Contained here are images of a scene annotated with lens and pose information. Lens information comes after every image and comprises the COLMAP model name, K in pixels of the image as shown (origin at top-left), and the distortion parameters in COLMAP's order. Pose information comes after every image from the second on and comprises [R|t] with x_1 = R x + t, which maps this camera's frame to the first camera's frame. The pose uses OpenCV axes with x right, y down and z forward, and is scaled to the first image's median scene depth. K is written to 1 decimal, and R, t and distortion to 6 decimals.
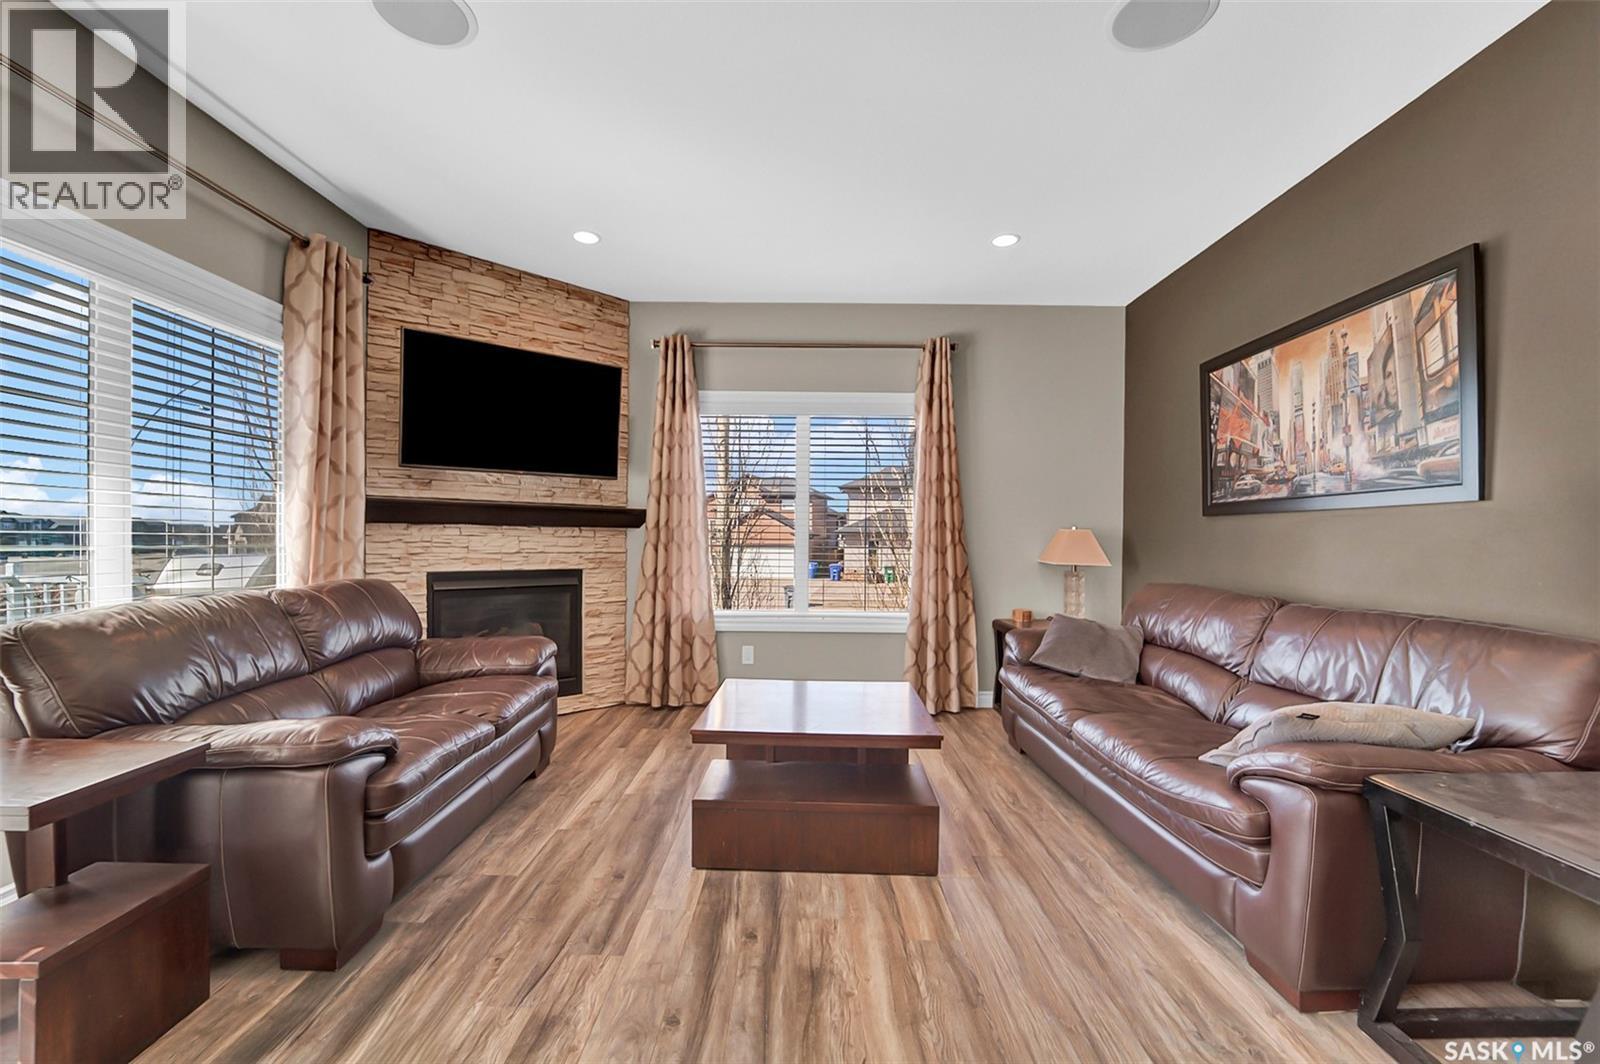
lens RADIAL K [[668.5, 0, 799.2], [0, 668.5, 546.9], [0, 0, 1]] dist [-0.019285, -0.000215]
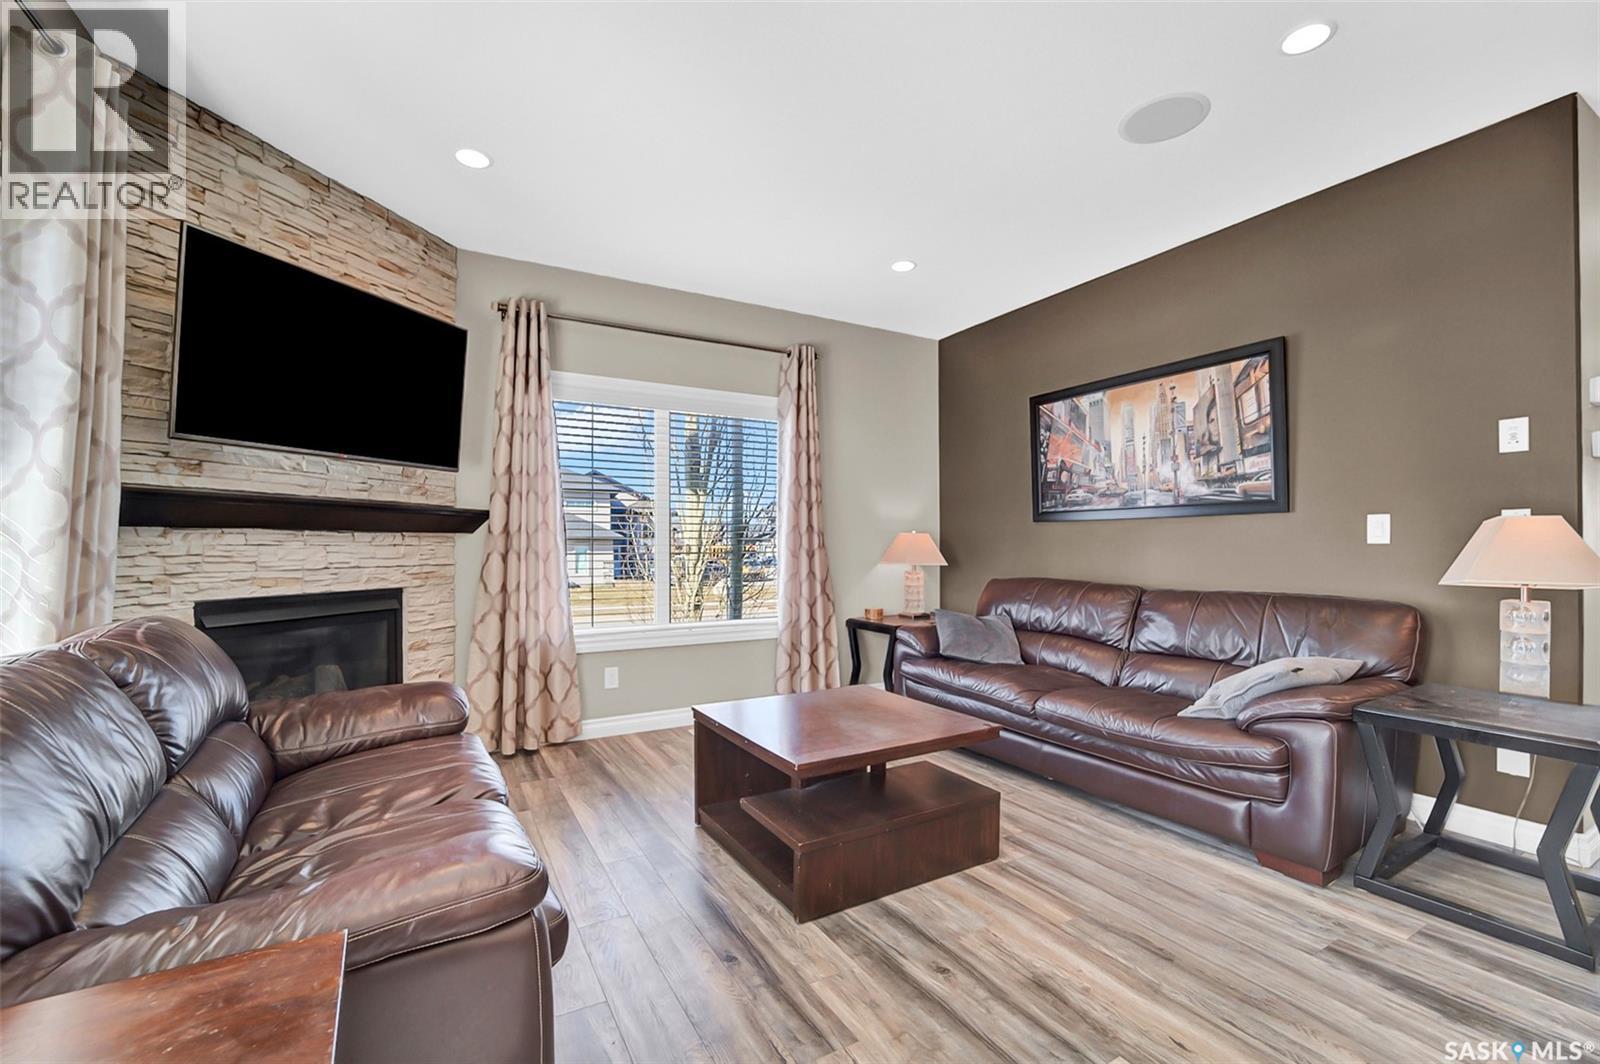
lens RADIAL K [[667.8, 0, 795.7], [0, 667.8, 542.2], [0, 0, 1]] dist [-0.022465, -0.000305]
pose [[0.870422, -0.009504, 0.492215, -0.391067], [0.016438, 0.999817, -0.009763, -0.004891], [-0.492032, 0.016589, 0.870419, 0.158804]]
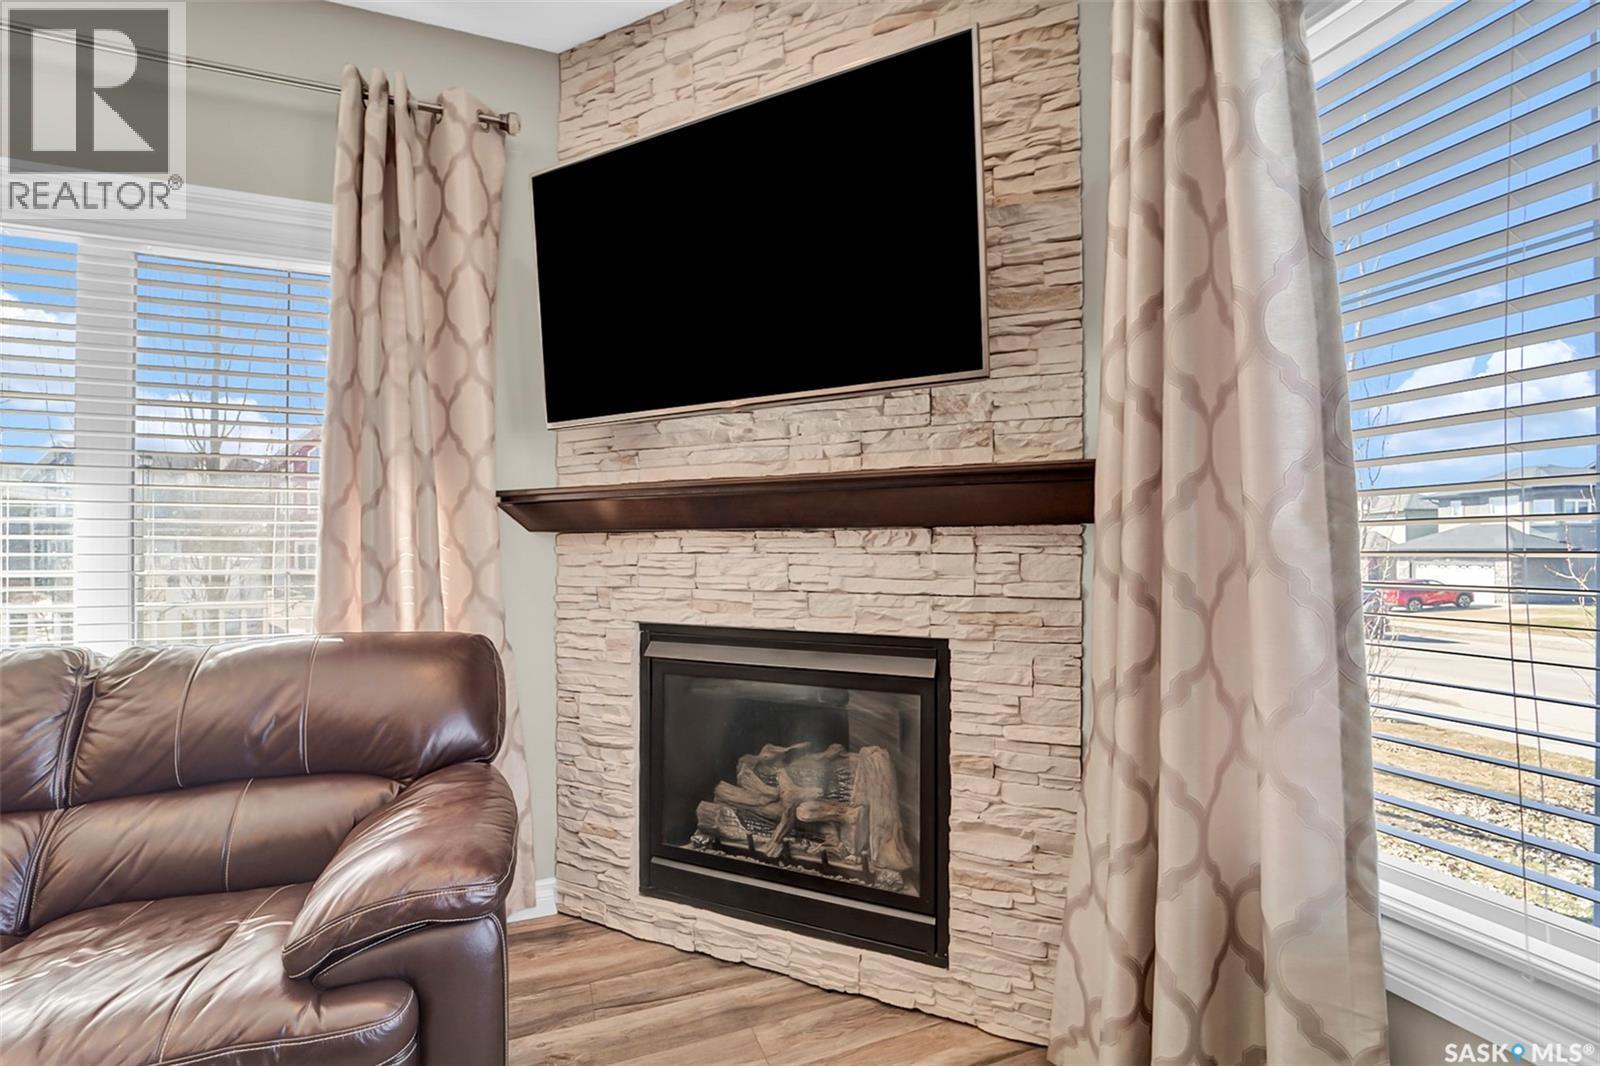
lens RADIAL K [[668.5, 0, 799.2], [0, 668.5, 547.9], [0, 0, 1]] dist [-0.019285, -0.000215]
pose [[0.371143, -0.016510, -0.928429, -0.008122], [-0.005214, 0.999789, -0.019863, -0.012770], [0.928561, 0.012213, 0.370978, 0.994765]]
